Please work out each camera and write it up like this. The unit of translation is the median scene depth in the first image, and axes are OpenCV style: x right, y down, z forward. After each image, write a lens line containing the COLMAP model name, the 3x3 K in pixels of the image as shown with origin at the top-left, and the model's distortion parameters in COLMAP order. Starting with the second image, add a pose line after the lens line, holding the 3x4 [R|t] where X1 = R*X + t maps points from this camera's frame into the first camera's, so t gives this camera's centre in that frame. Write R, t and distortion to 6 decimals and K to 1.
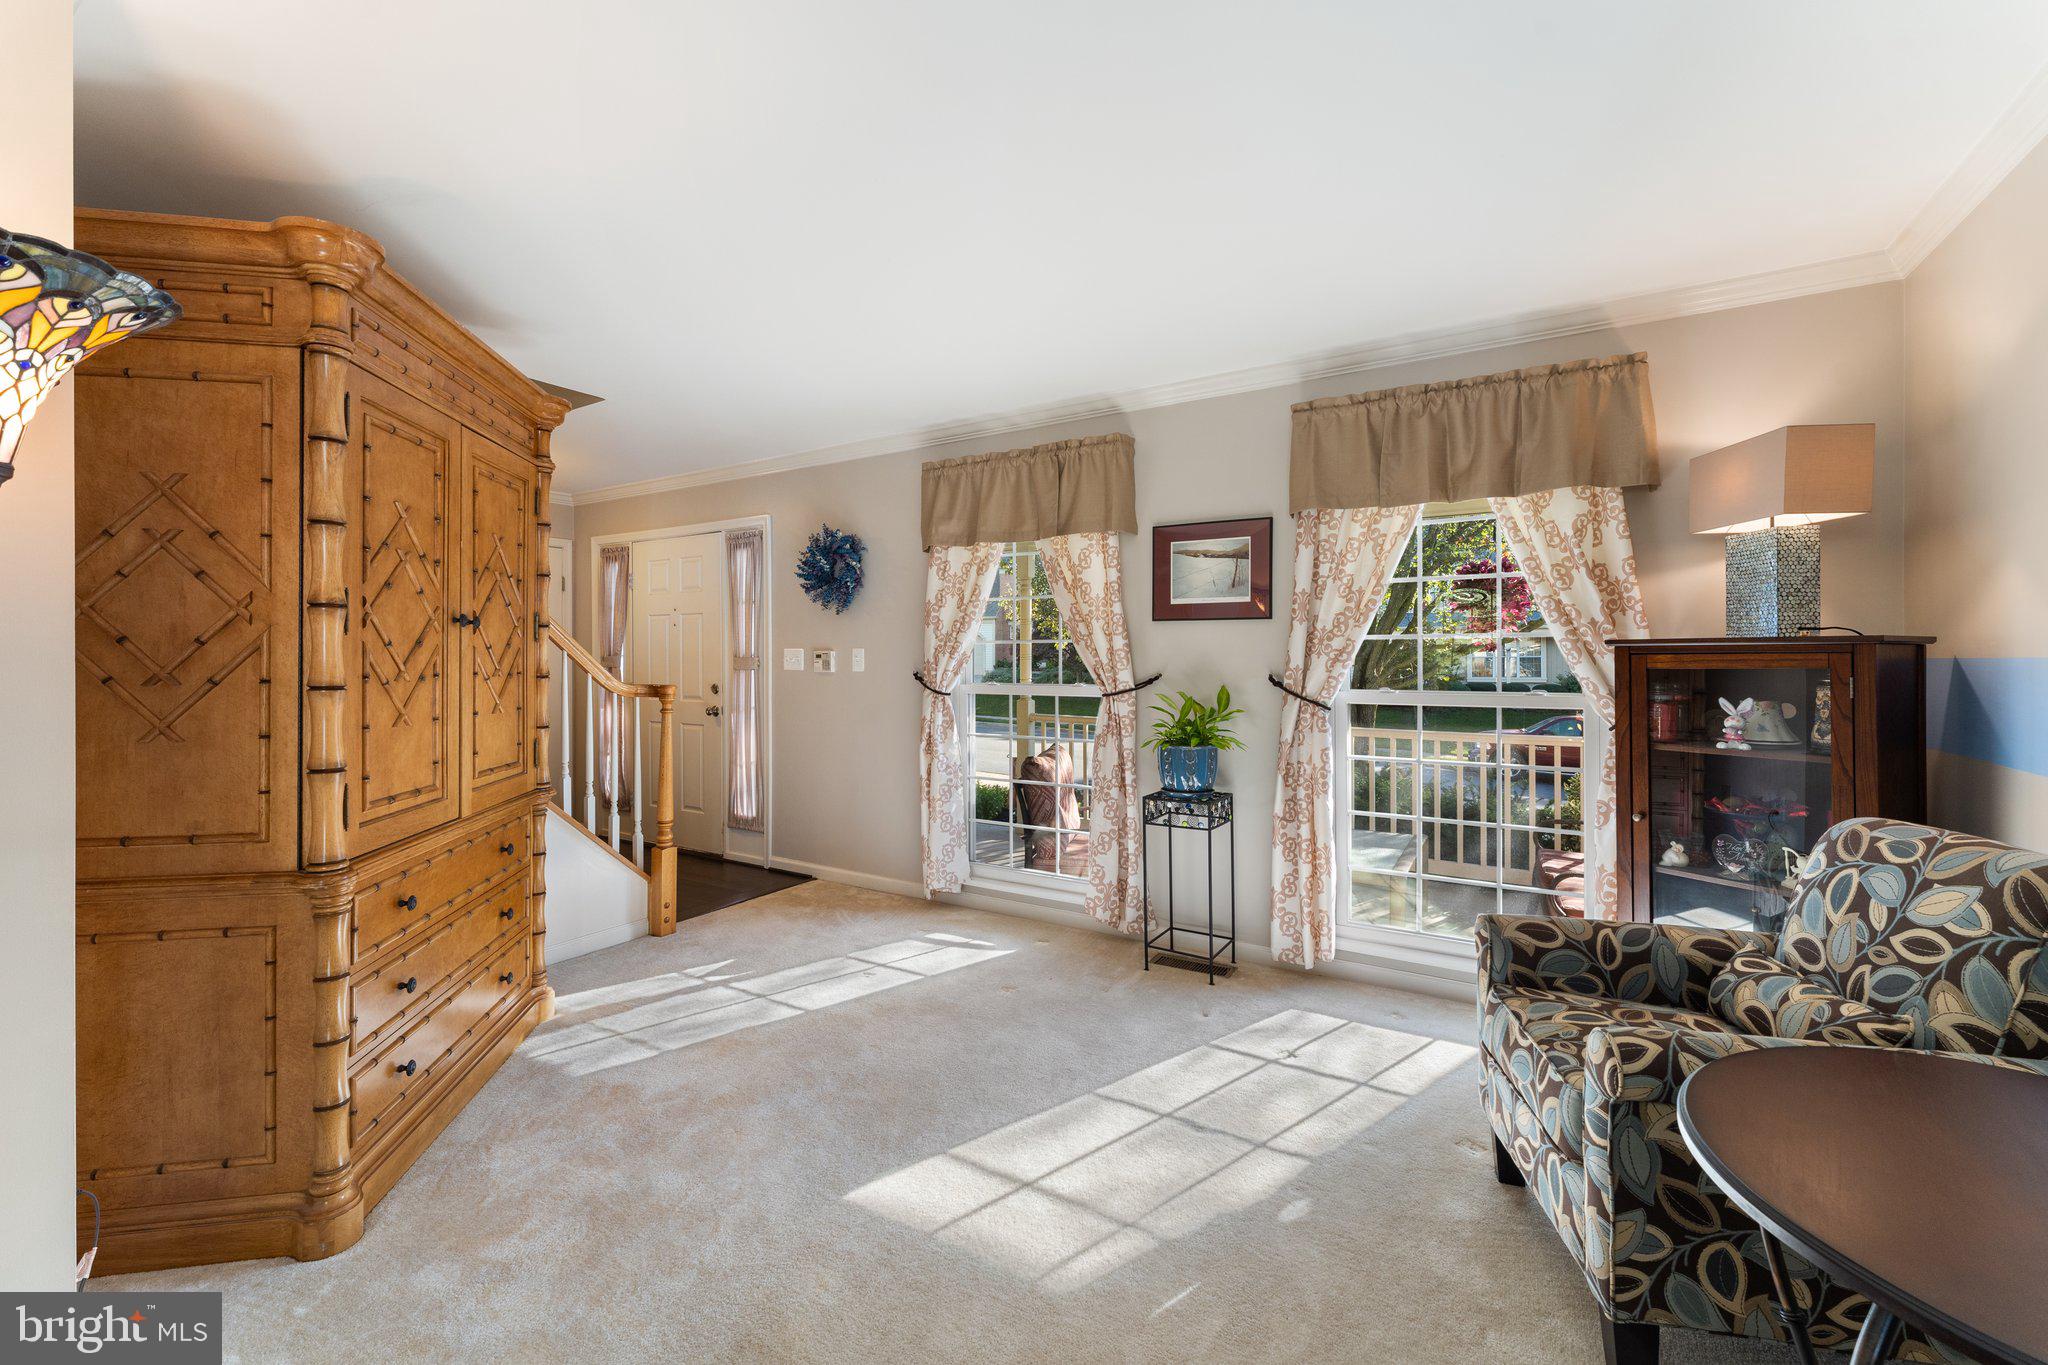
lens RADIAL K [[830.7, 0, 1021.7], [0, 830.7, 652.4], [0, 0, 1]] dist [0.001144, 0.000261]
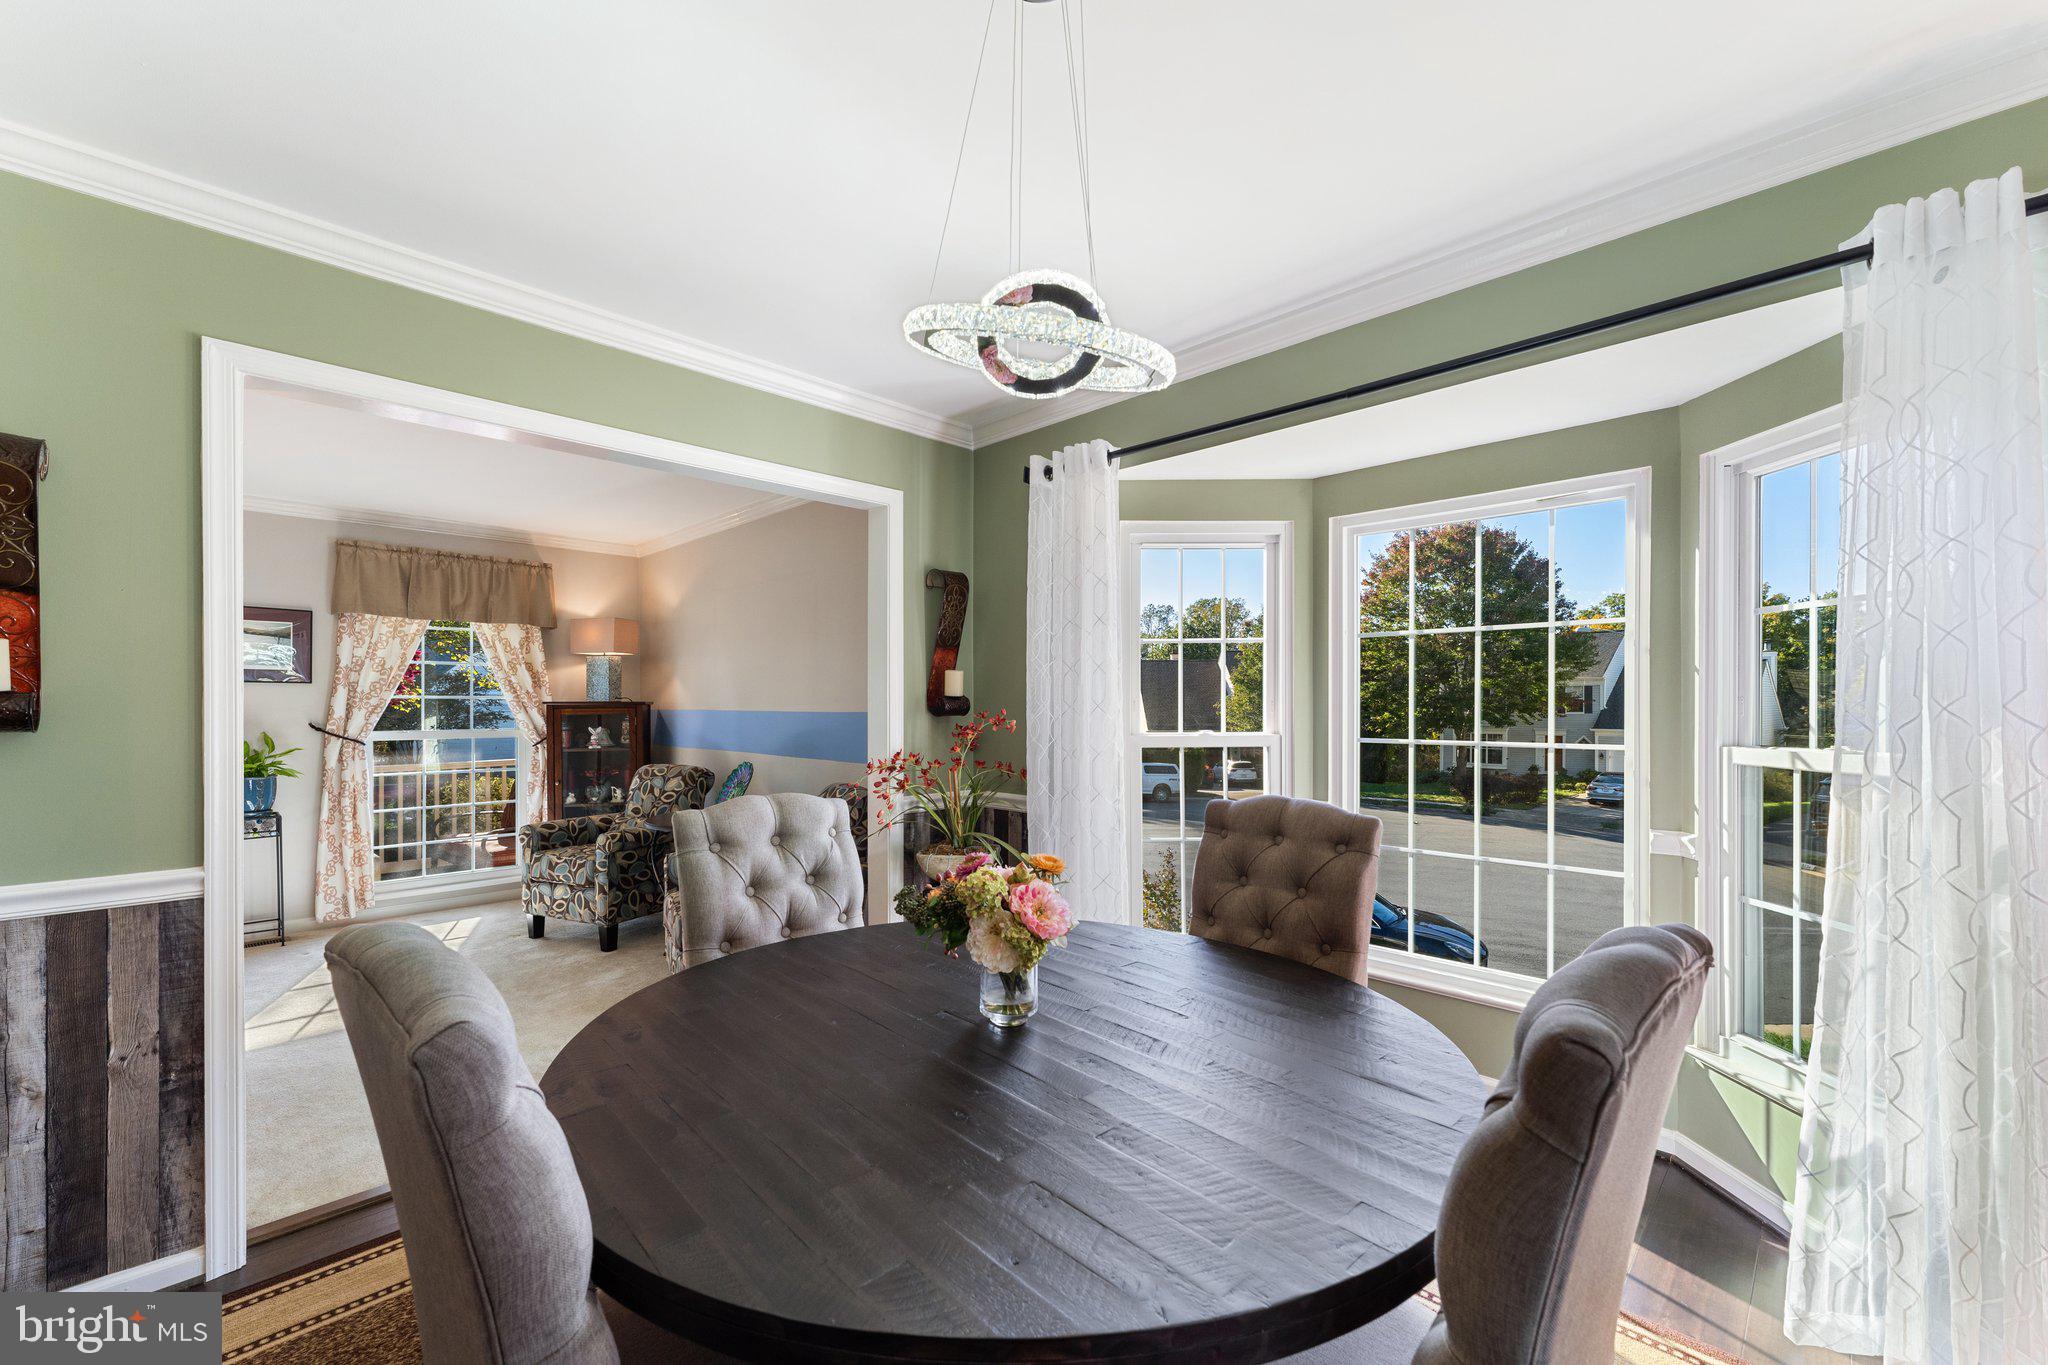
lens RADIAL K [[836.3, 0, 1024.4], [0, 836.3, 712.3], [0, 0, 1]] dist [0.000583, 0.000463]
pose [[0.220615, -0.010137, 0.975308, -0.968453], [-0.004214, 0.999927, 0.011346, -0.014865], [-0.975352, -0.006613, 0.220556, -0.583151]]
